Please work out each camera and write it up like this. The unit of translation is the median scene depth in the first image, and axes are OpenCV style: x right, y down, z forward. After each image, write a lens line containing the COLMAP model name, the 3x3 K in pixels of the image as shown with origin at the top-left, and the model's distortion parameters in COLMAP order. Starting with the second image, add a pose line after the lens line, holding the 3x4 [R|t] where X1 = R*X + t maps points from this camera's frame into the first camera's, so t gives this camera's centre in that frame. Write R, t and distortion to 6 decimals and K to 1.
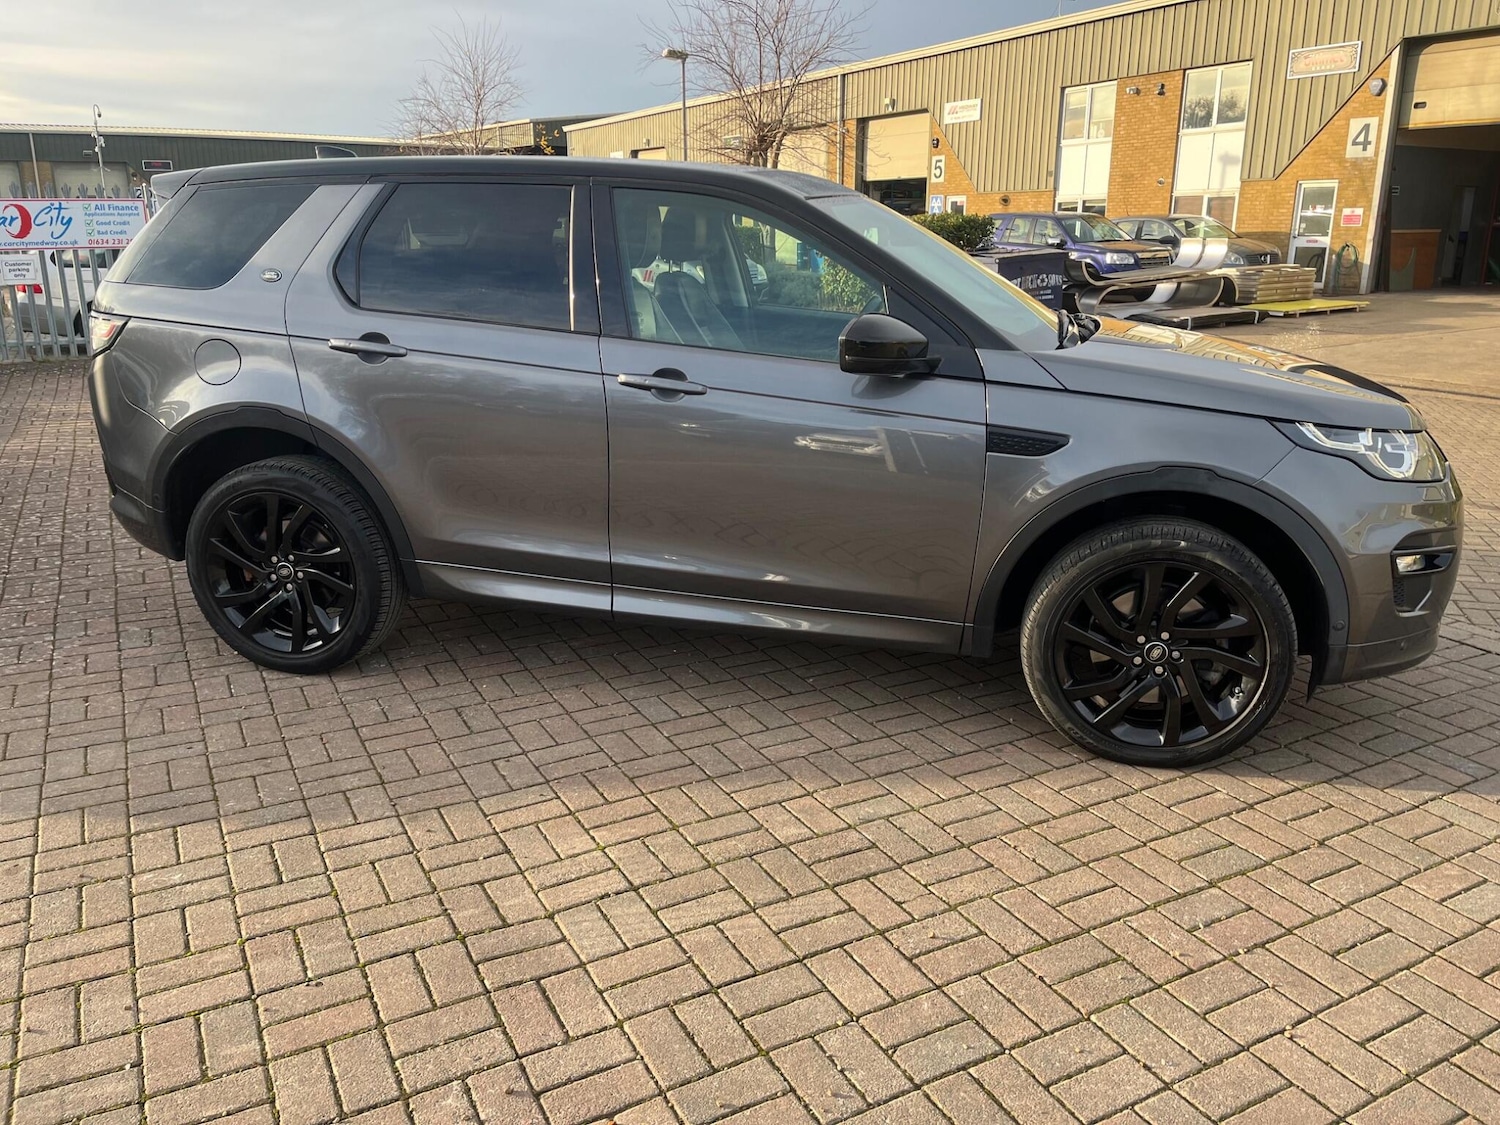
lens RADIAL K [[1111.2, 0, 746.6], [0, 1111.2, 570.6], [0, 0, 1]] dist [0.087305, -0.114017]
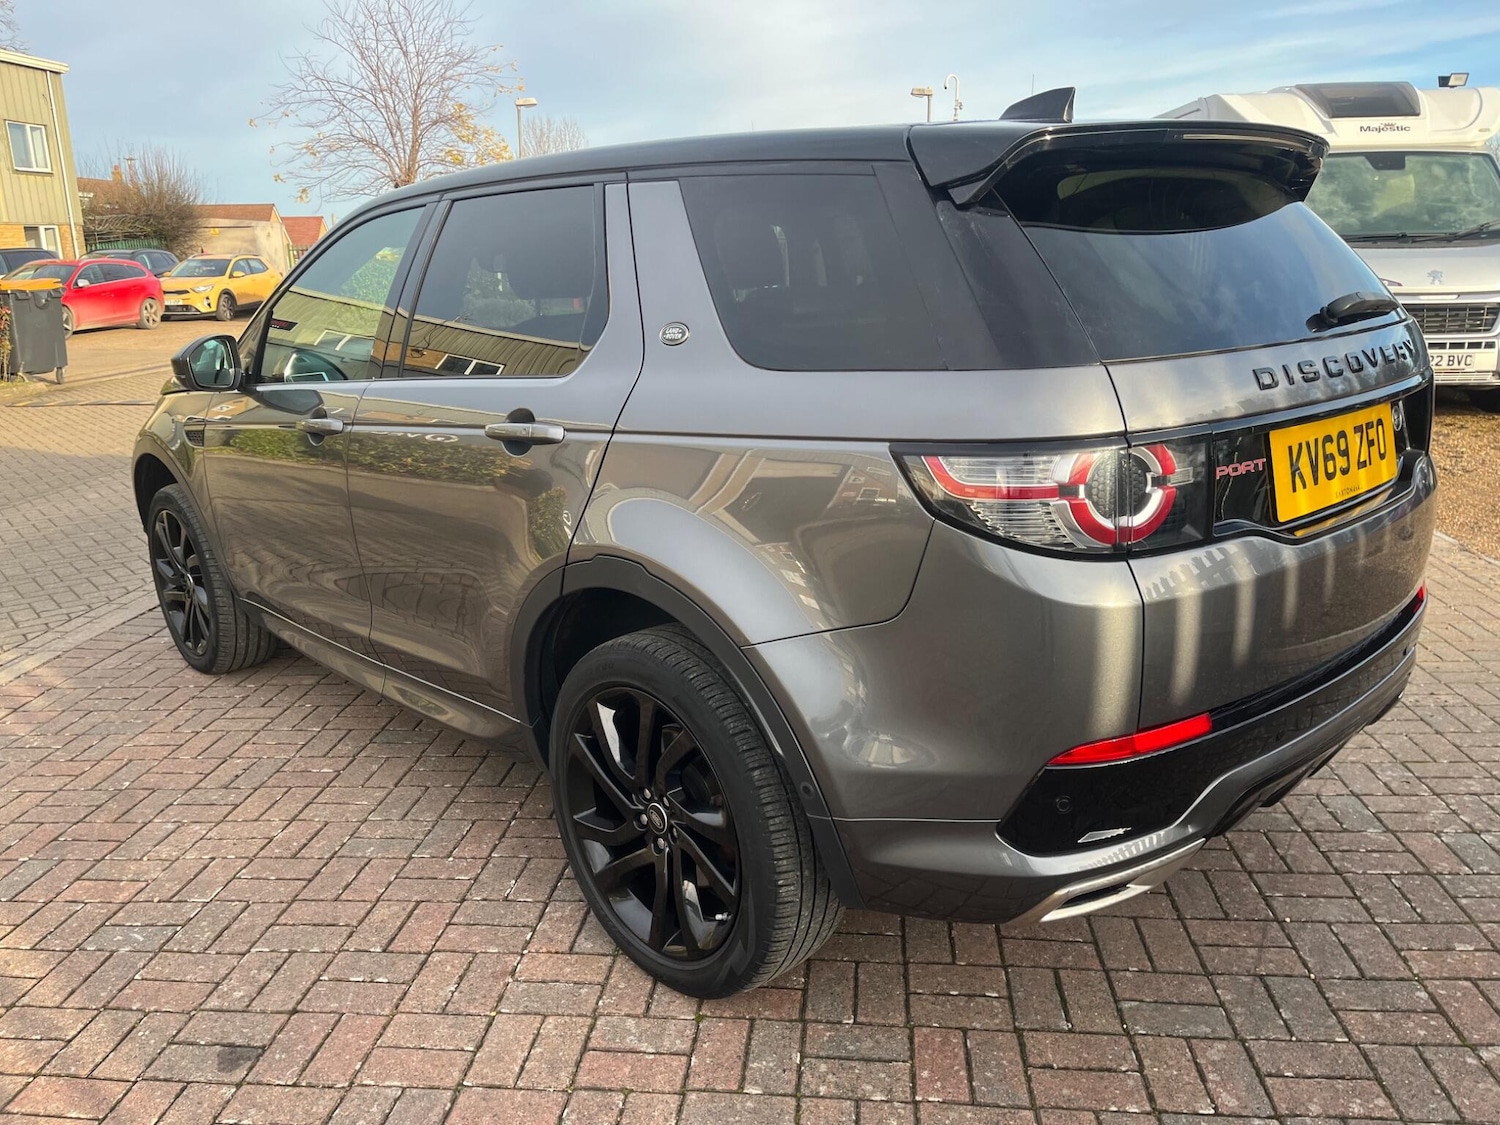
lens RADIAL K [[1121.9, 0, 748.7], [0, 1121.9, 572.8], [0, 0, 1]] dist [0.091823, -0.120346]
pose [[-0.832615, -0.132650, 0.537732, -0.686200], [0.183396, 0.850091, 0.493671, -0.570796], [-0.522607, 0.509656, -0.683471, 1.869171]]
